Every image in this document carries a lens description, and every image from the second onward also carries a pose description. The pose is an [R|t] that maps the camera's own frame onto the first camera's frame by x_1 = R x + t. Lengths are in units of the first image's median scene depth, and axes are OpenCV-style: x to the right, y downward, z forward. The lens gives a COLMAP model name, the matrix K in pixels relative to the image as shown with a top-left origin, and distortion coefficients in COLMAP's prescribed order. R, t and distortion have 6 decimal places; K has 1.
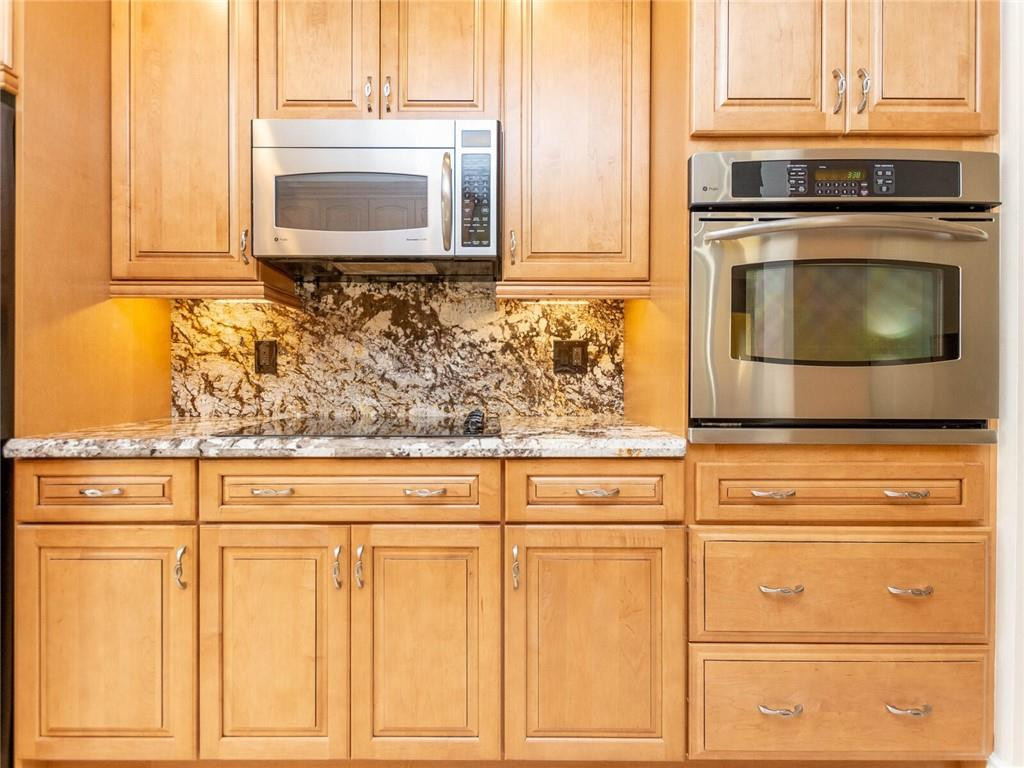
lens RADIAL K [[517.6, 0, 481.3], [0, 517.6, 373.5], [0, 0, 1]] dist [0.010190, -0.004710]
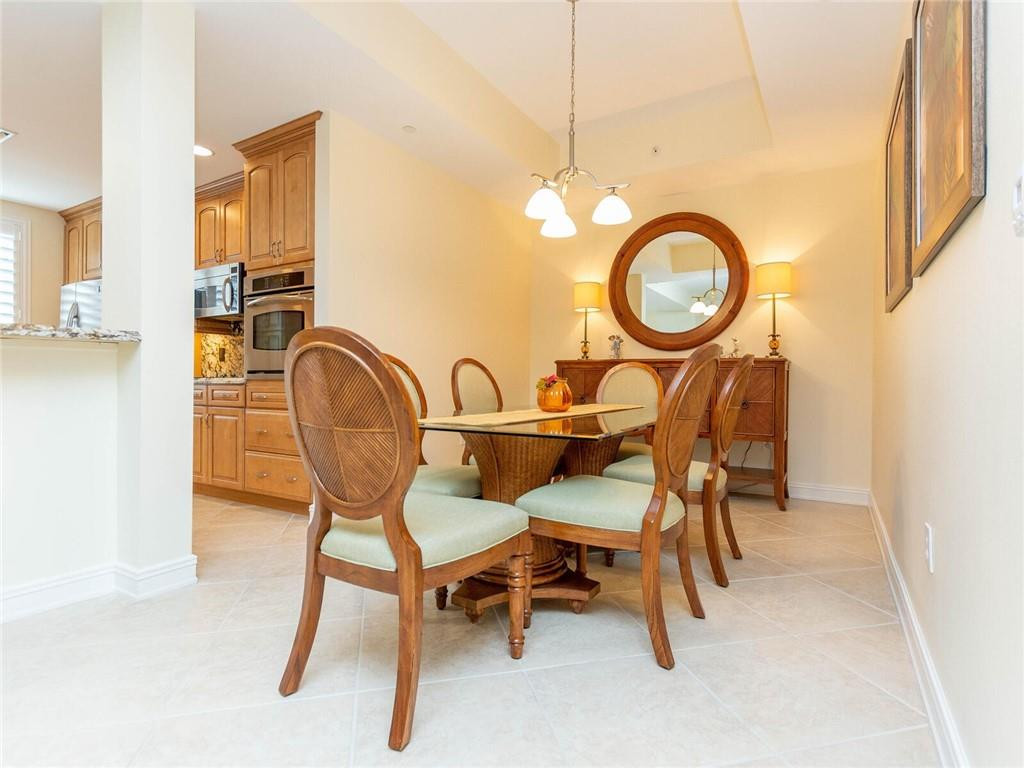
lens RADIAL K [[517.6, 0, 527.2], [0, 517.6, 375.5], [0, 0, 1]] dist [0.010190, -0.004710]
pose [[0.877377, -0.008849, -0.479720, 2.521010], [0.005800, 0.999952, -0.007838, 0.118048], [0.479767, 0.004094, 0.877387, -0.609985]]
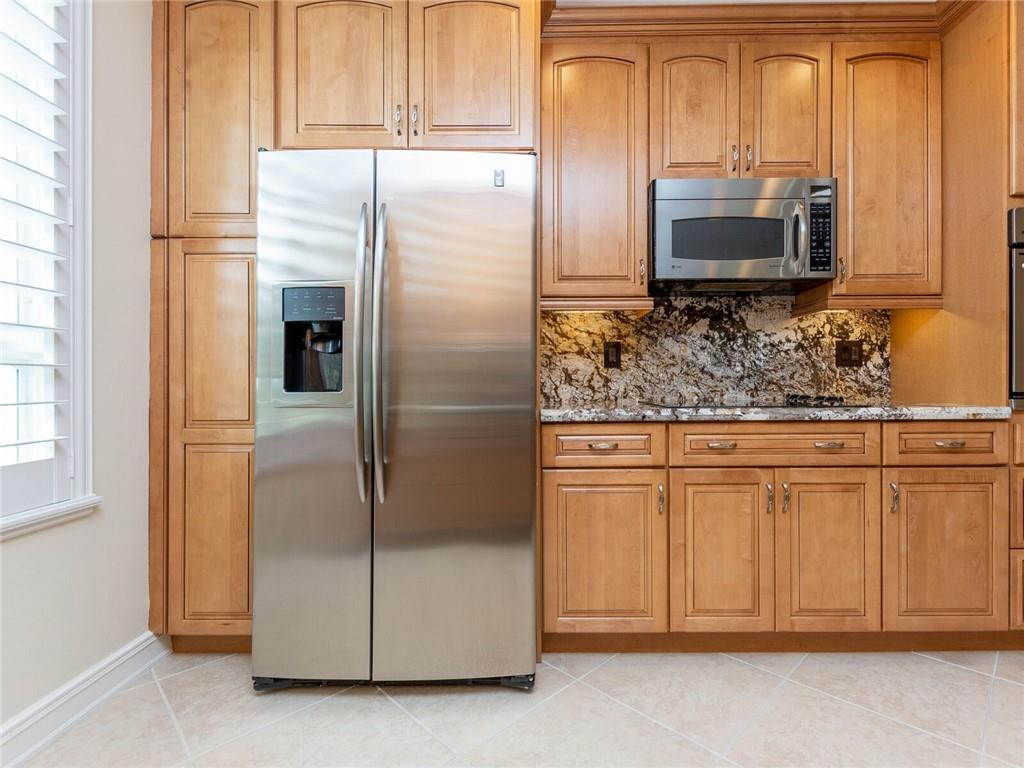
lens RADIAL K [[517.6, 0, 516.4], [0, 517.6, 383.9], [0, 0, 1]] dist [0.010190, -0.004710]
pose [[0.999973, -0.005667, 0.004615, -0.791011], [0.005651, 0.999978, 0.003431, 0.040895], [-0.004634, -0.003405, 0.999983, -0.349048]]
